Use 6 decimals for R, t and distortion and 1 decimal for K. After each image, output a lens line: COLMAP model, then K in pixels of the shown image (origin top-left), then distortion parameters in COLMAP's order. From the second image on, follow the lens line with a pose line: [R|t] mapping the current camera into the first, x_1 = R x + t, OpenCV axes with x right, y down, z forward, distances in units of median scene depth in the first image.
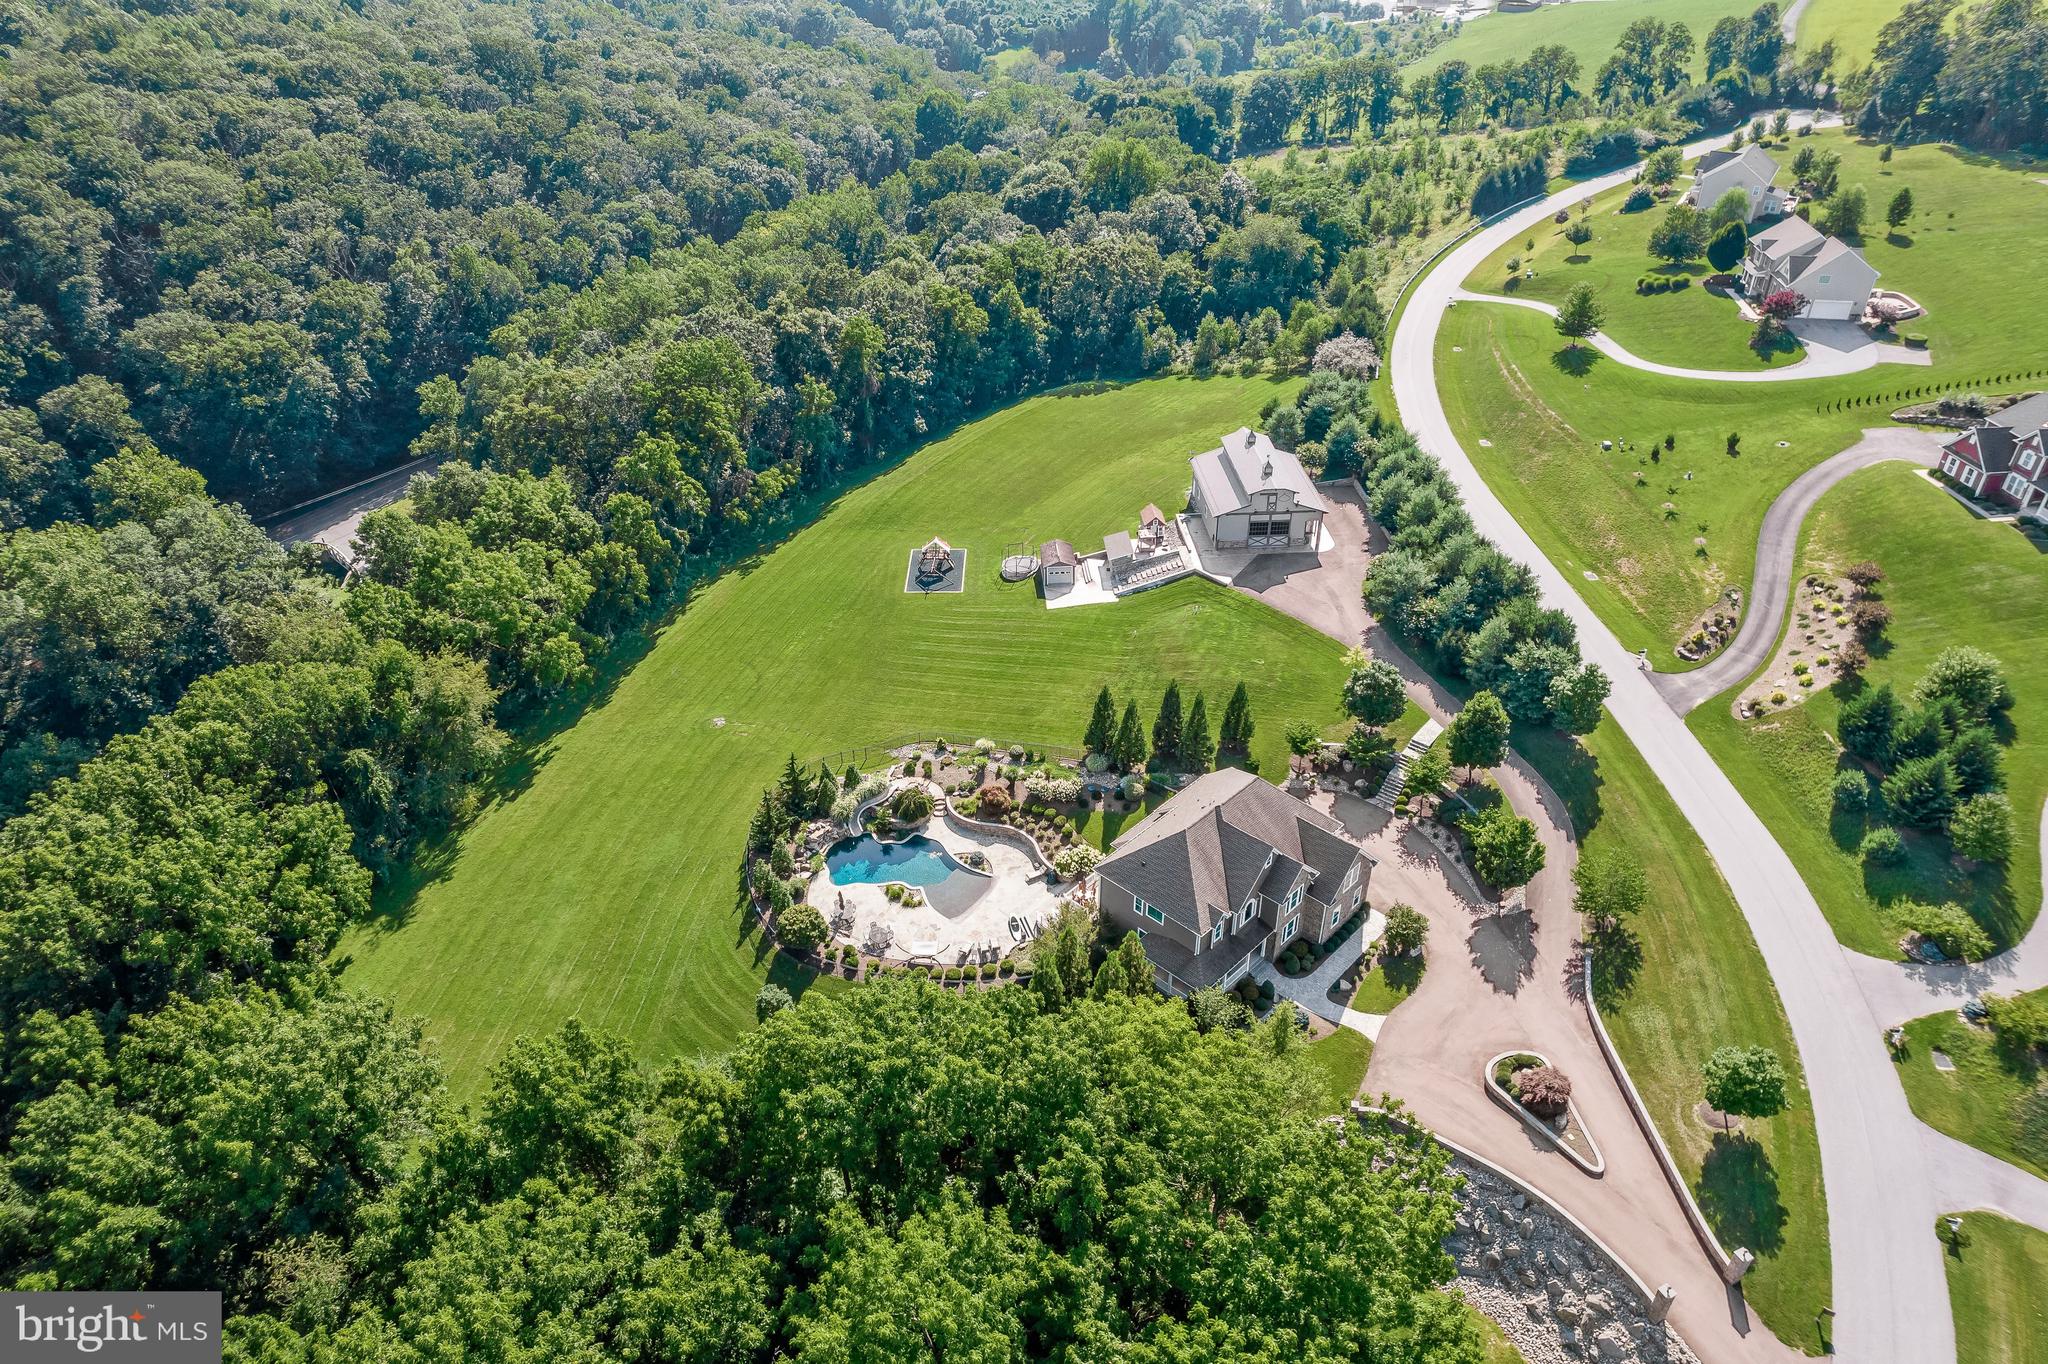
lens RADIAL K [[1309.8, 0, 1024.0], [0, 1309.8, 682.0], [0, 0, 1]] dist [-0.068759, 0.054608]
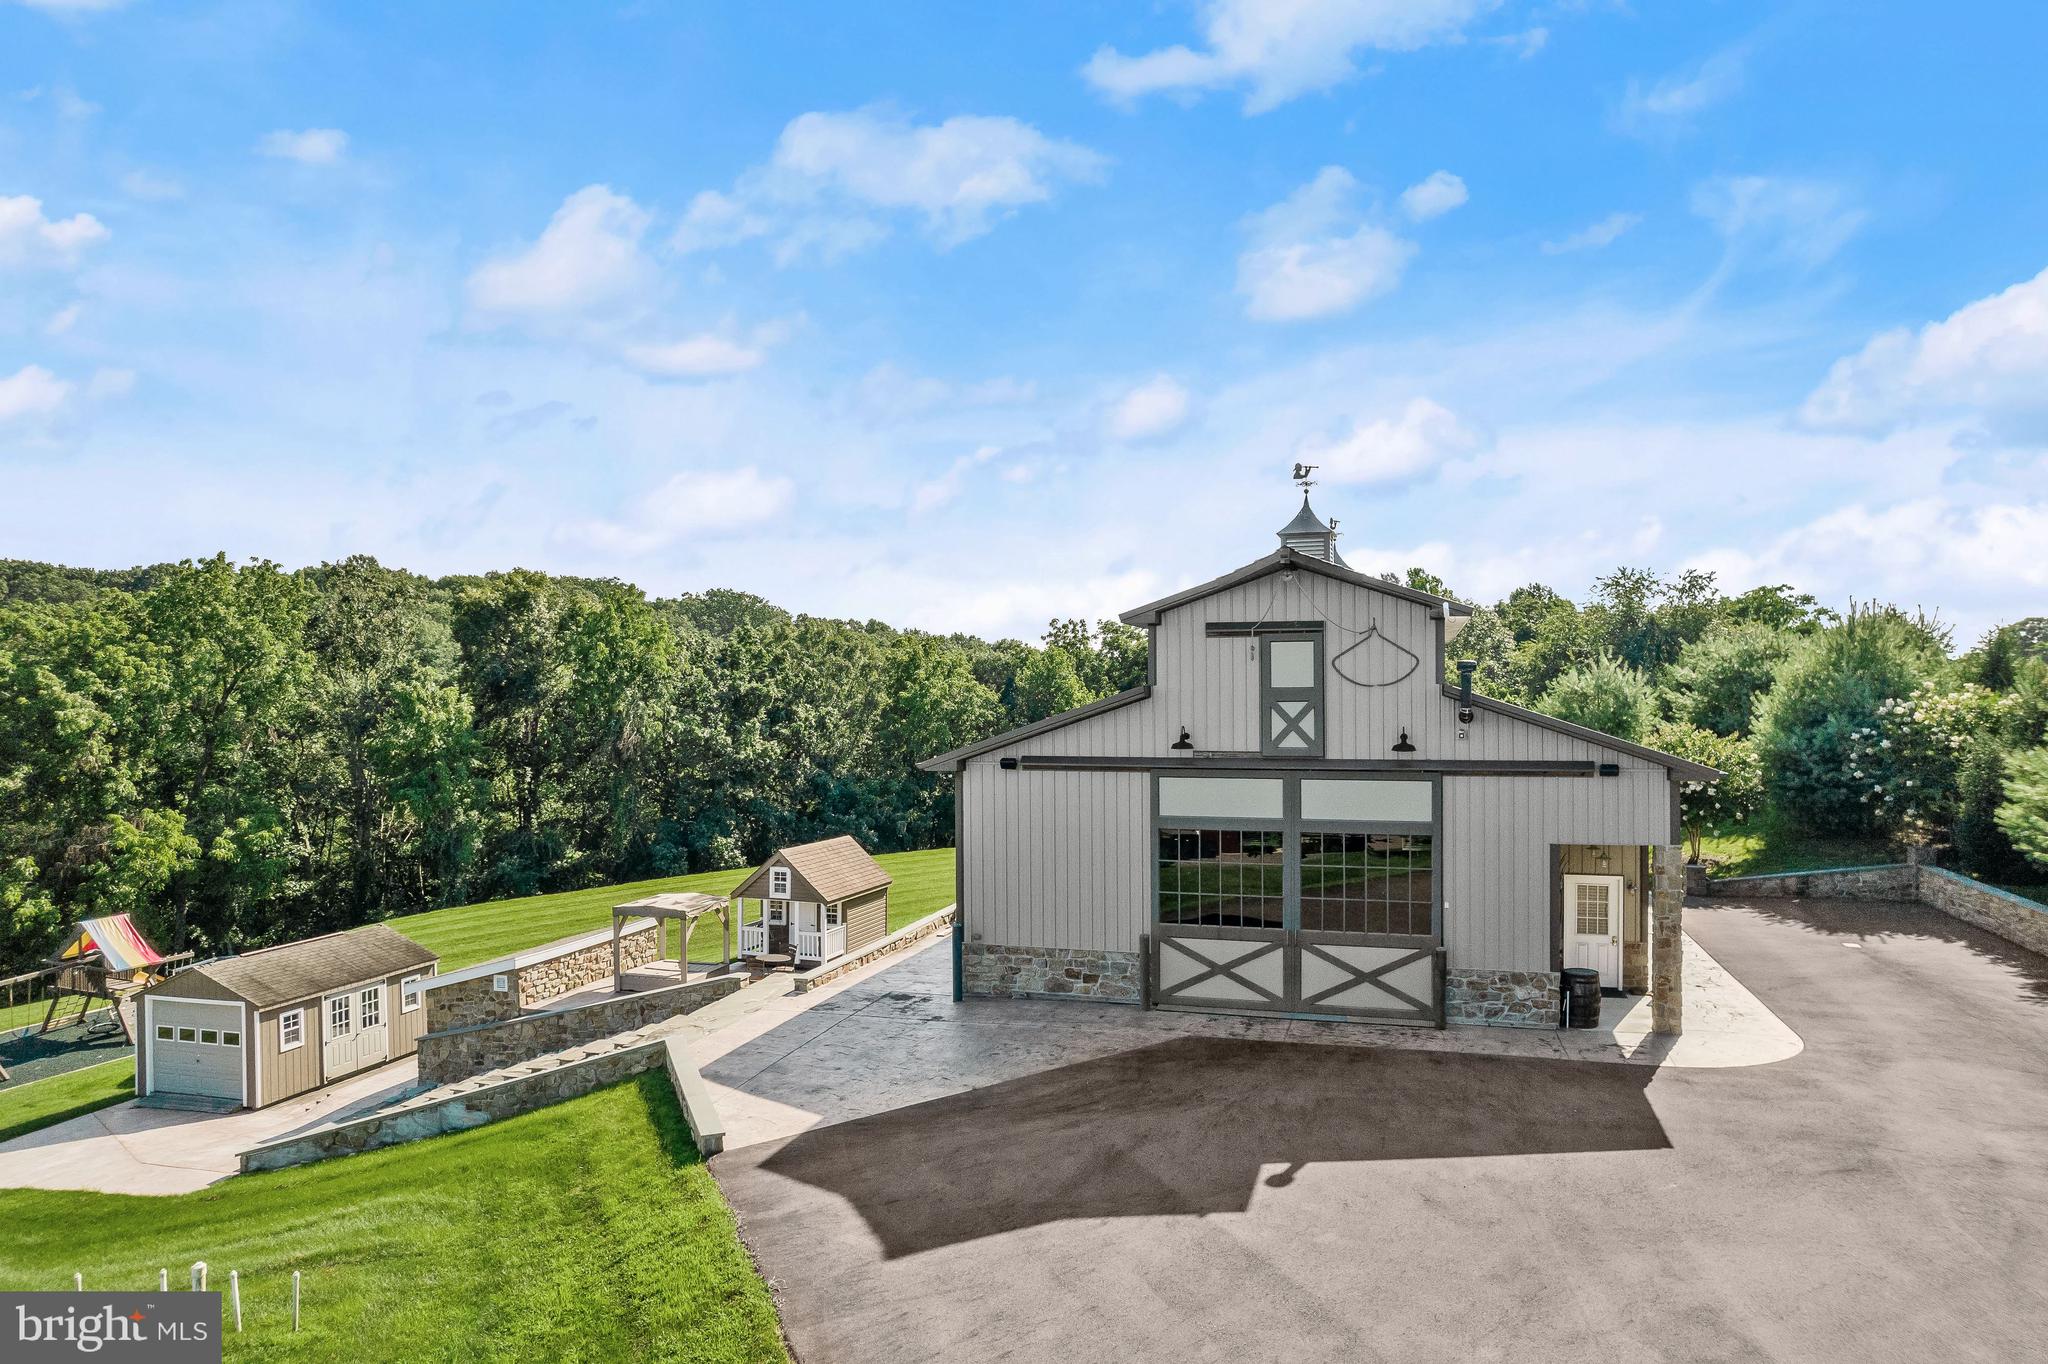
lens RADIAL K [[1309.8, 0, 1024.0], [0, 1309.8, 682.0], [0, 0, 1]] dist [-0.068759, 0.054608]
pose [[0.936268, 0.000682, -0.351285, 0.270124], [-0.193217, 0.836145, -0.513350, -0.068786], [0.293375, 0.548507, 0.782988, 1.098484]]
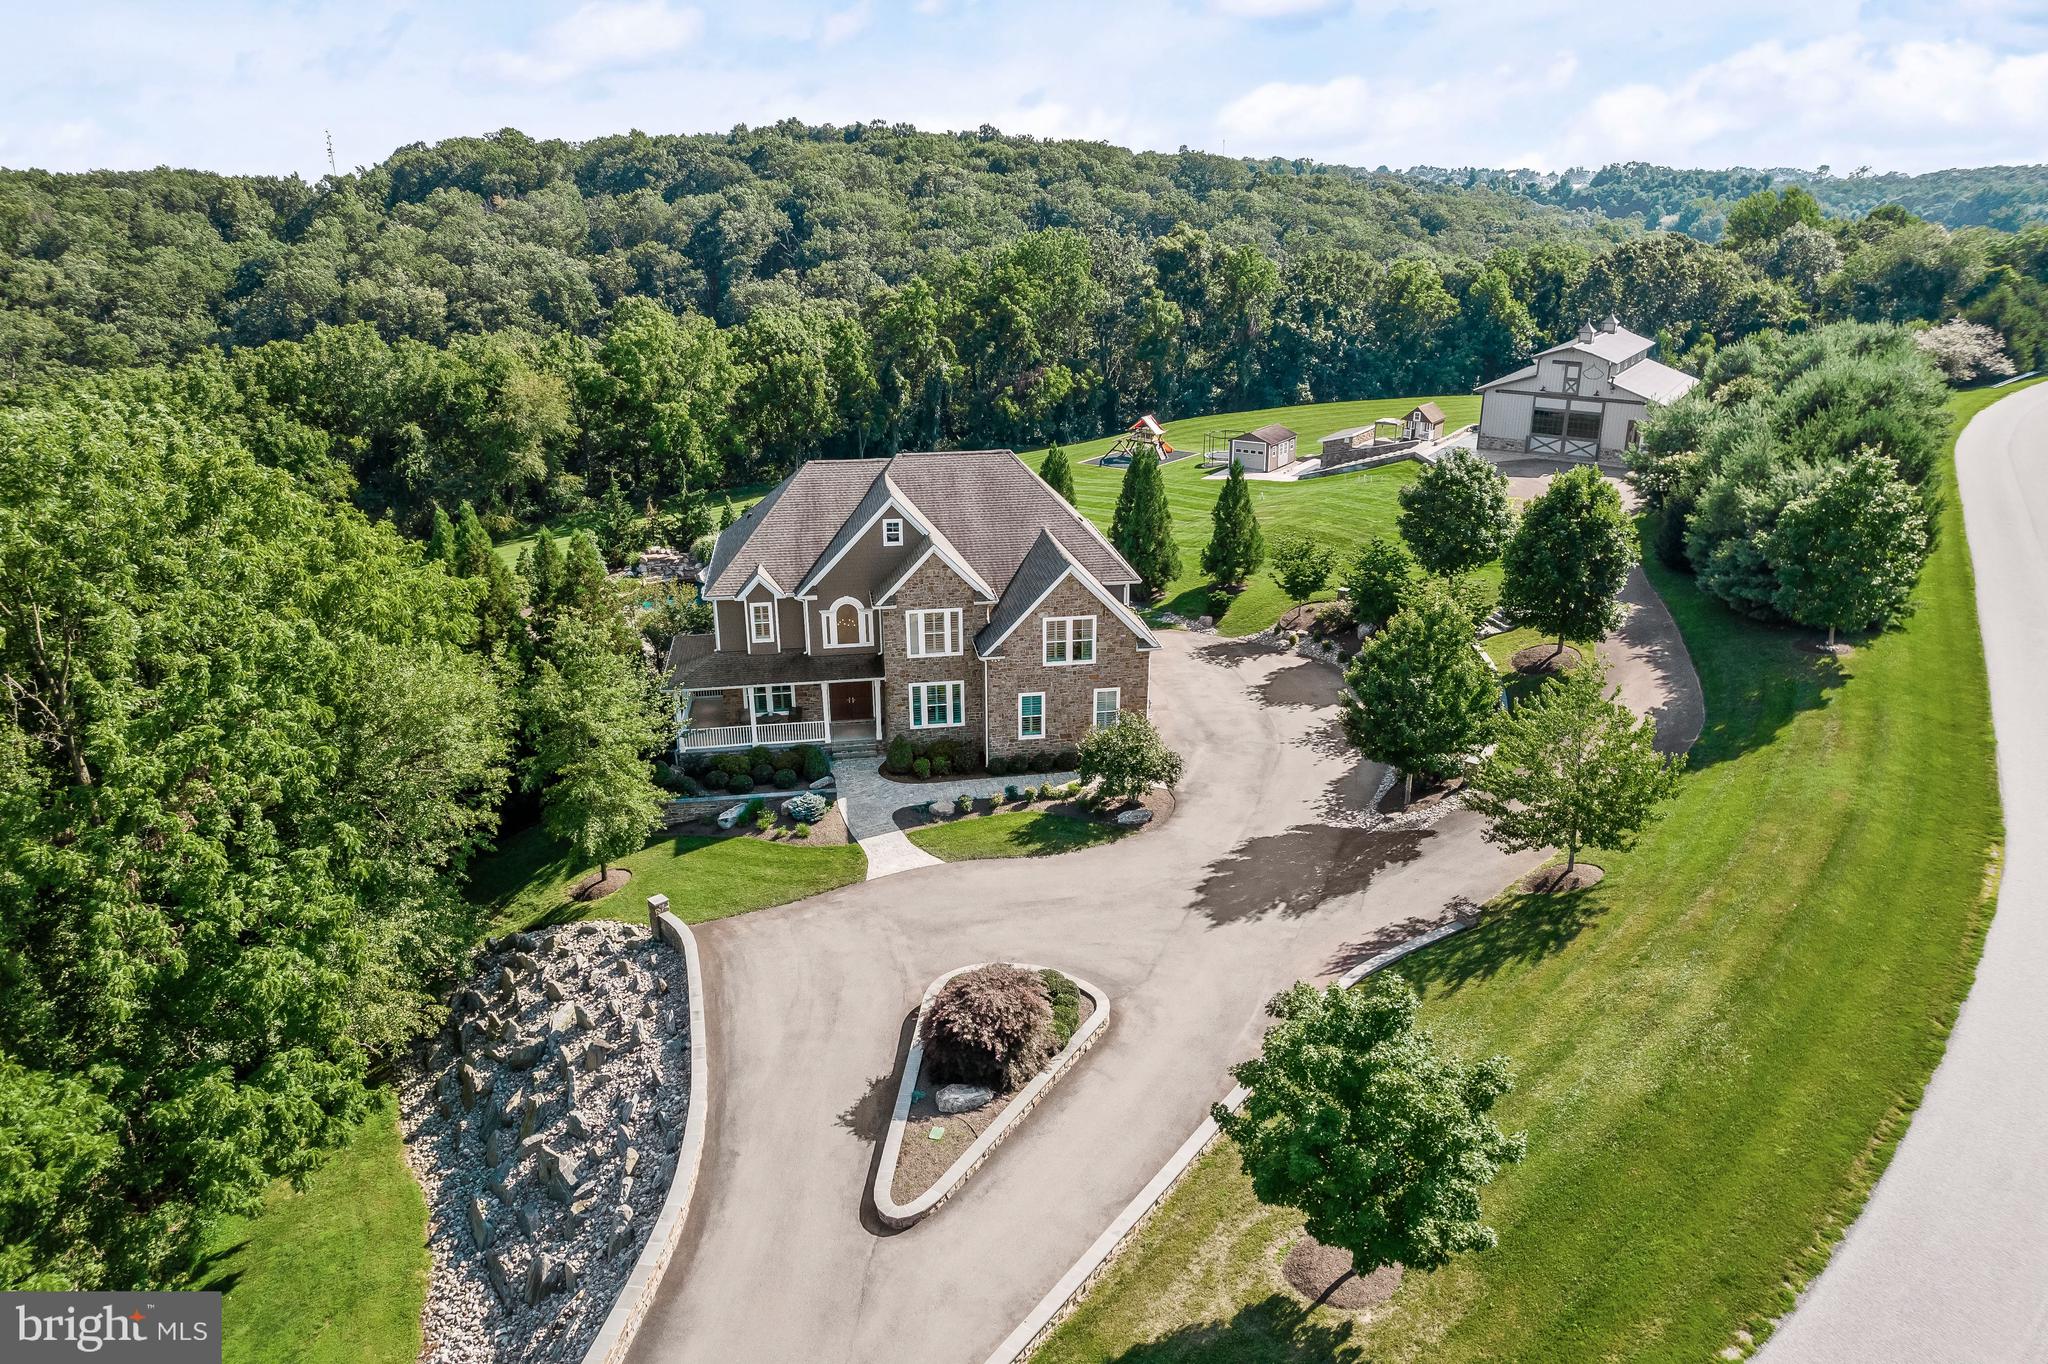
lens RADIAL K [[1328.3, 0, 1036.3], [0, 1328.3, 677.8], [0, 0, 1]] dist [-0.075378, 0.055816]
pose [[0.803522, 0.211360, -0.556489, 0.458934], [-0.329379, 0.936556, -0.119883, 0.198135], [0.495845, 0.279624, 0.822161, 0.497940]]
